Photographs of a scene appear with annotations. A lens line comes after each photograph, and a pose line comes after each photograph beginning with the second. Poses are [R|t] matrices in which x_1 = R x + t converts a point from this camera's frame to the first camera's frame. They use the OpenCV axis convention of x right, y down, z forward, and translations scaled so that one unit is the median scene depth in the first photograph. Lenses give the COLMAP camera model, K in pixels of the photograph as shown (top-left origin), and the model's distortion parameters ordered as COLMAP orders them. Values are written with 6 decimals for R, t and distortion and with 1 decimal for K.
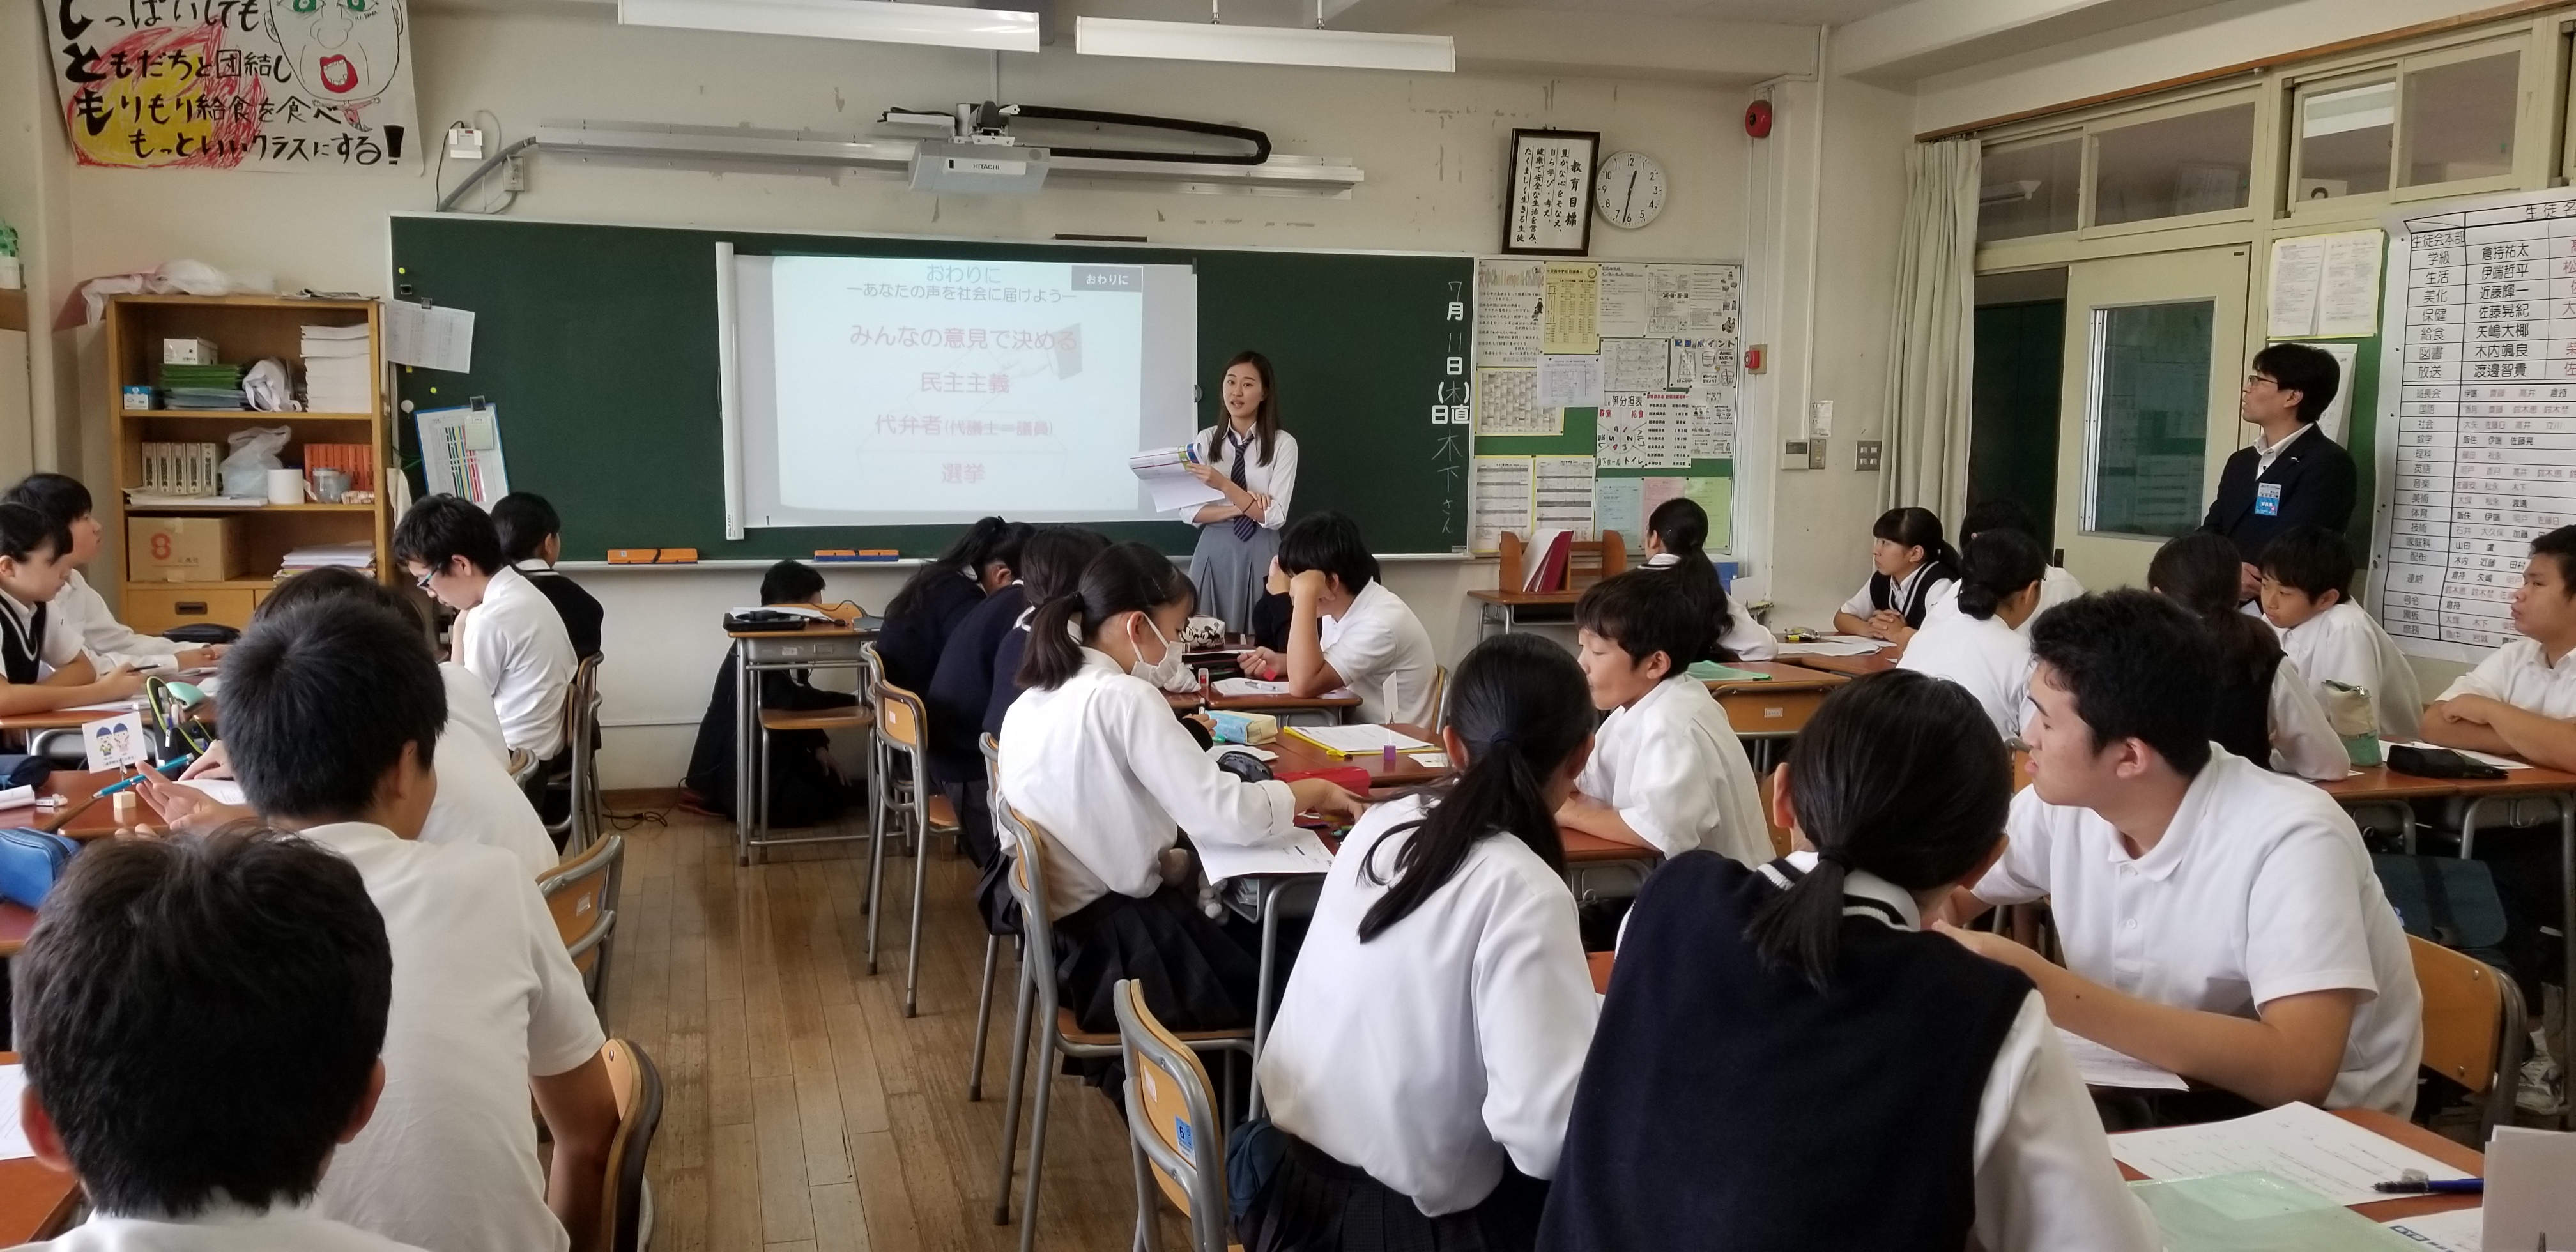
lens RADIAL K [[1856.3, 0, 1288.0], [0, 1856.3, 626.0], [0, 0, 1]] dist [-0.048358, -0.041565]
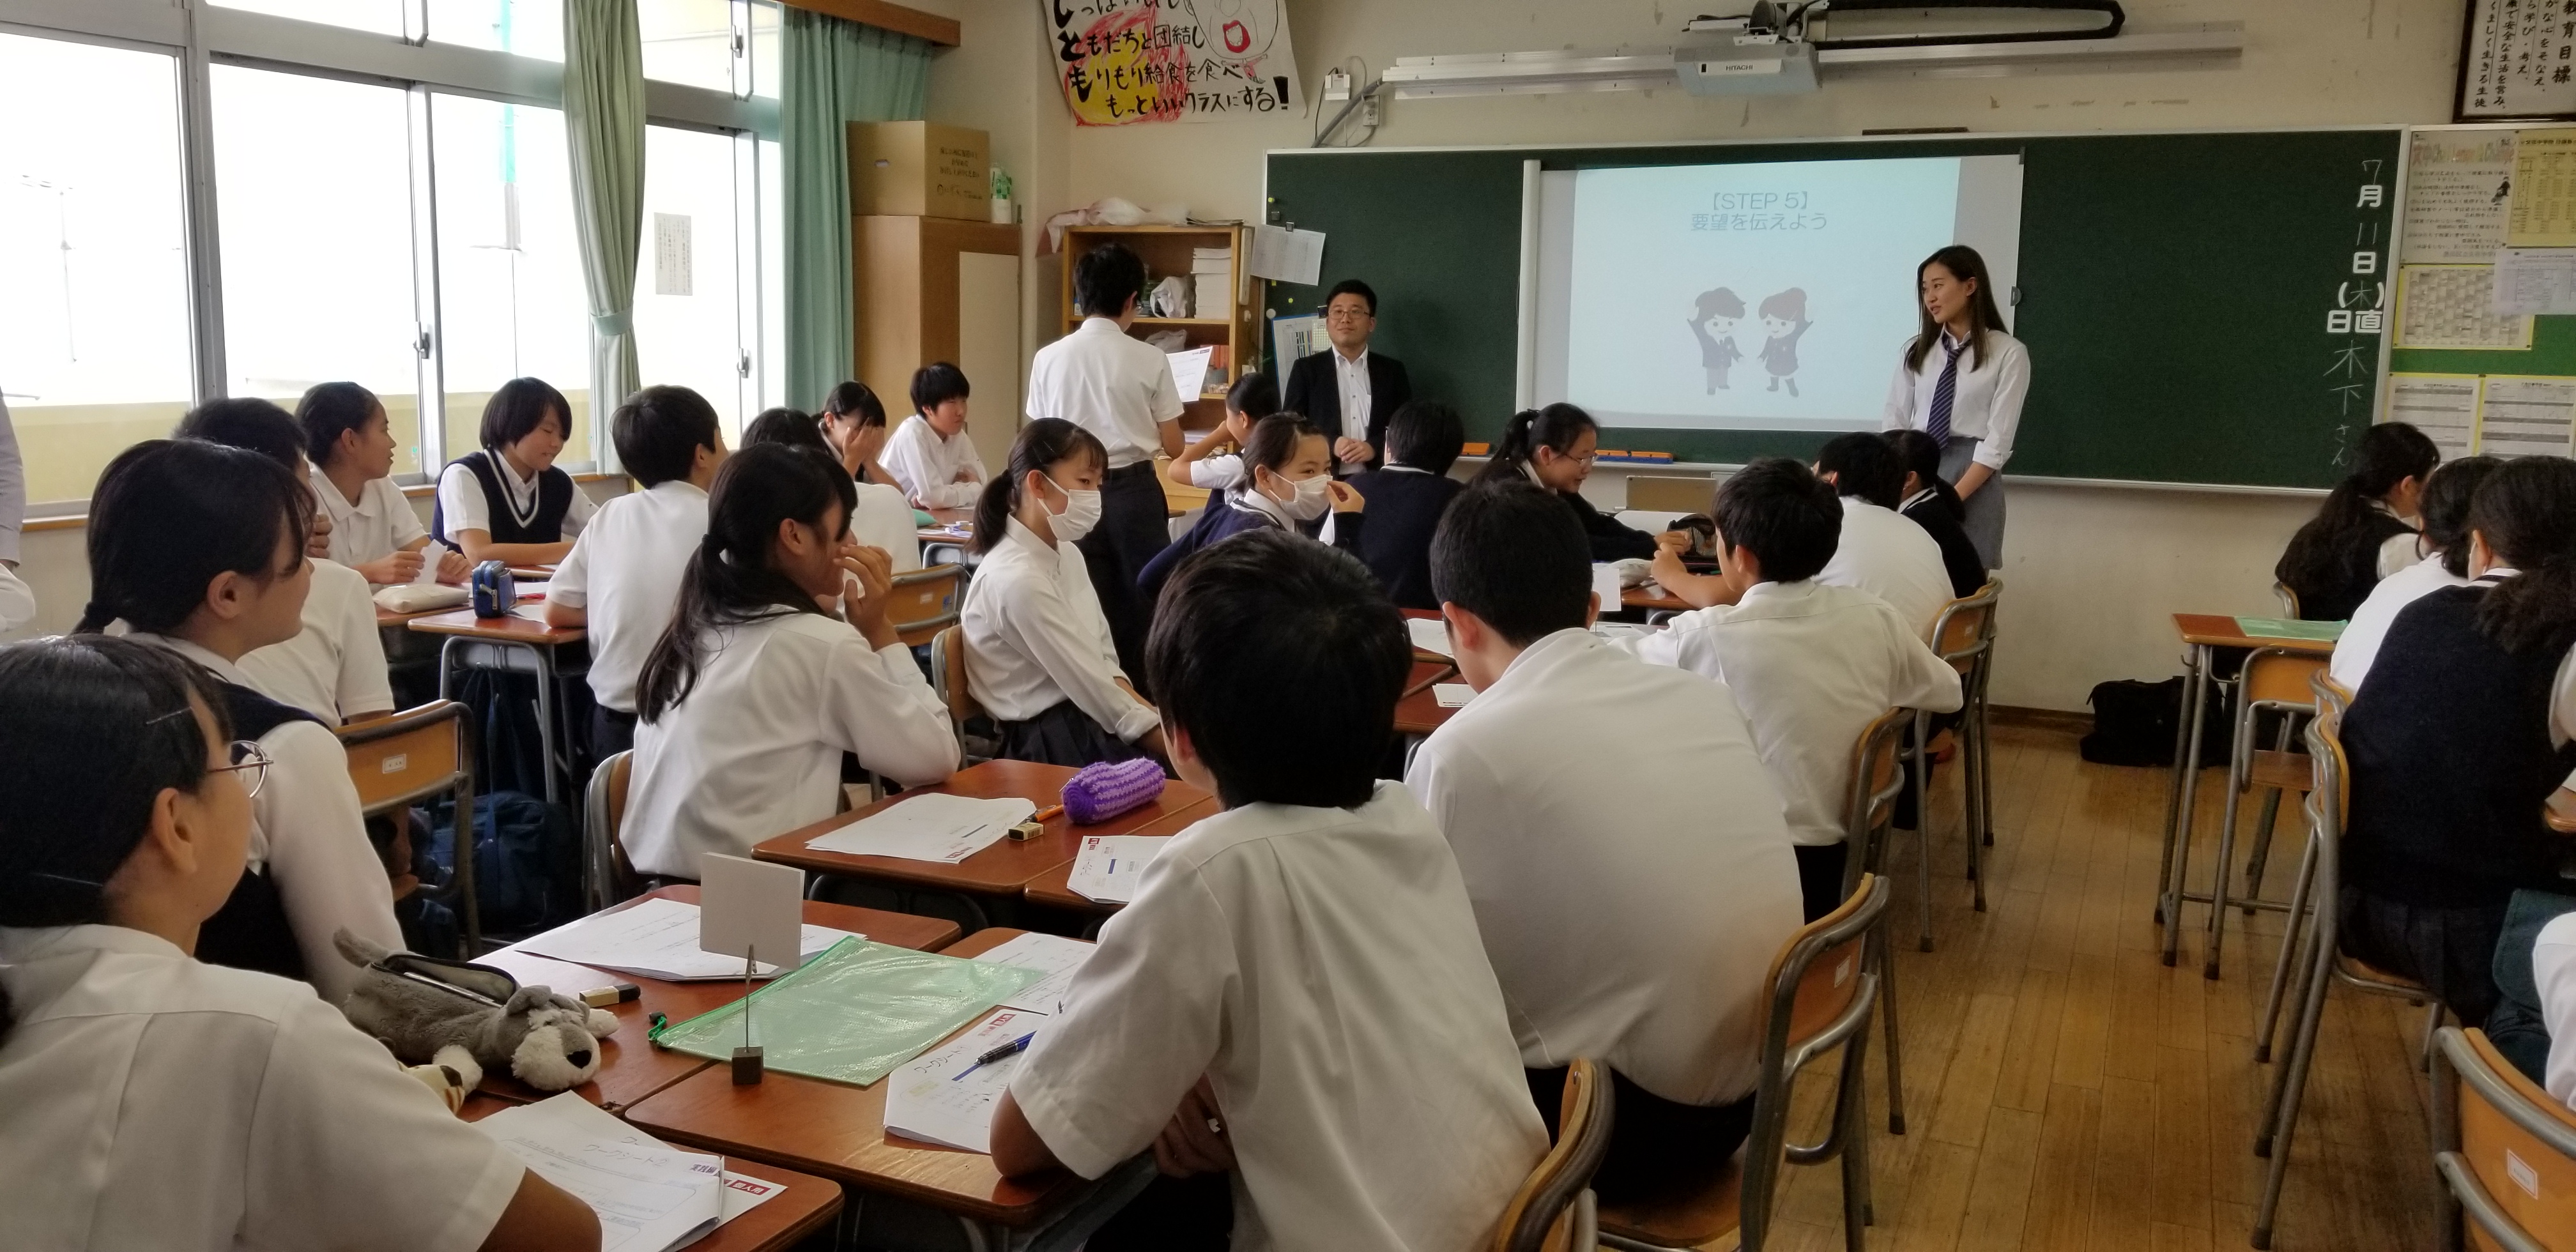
lens RADIAL K [[1856.3, 0, 1288.0], [0, 1856.3, 626.0], [0, 0, 1]] dist [-0.048358, -0.041565]
pose [[0.744191, 0.097736, -0.660778, 0.343198], [-0.071925, 0.995211, 0.066198, 0.001688], [0.664083, -0.001738, 0.747657, 0.101061]]
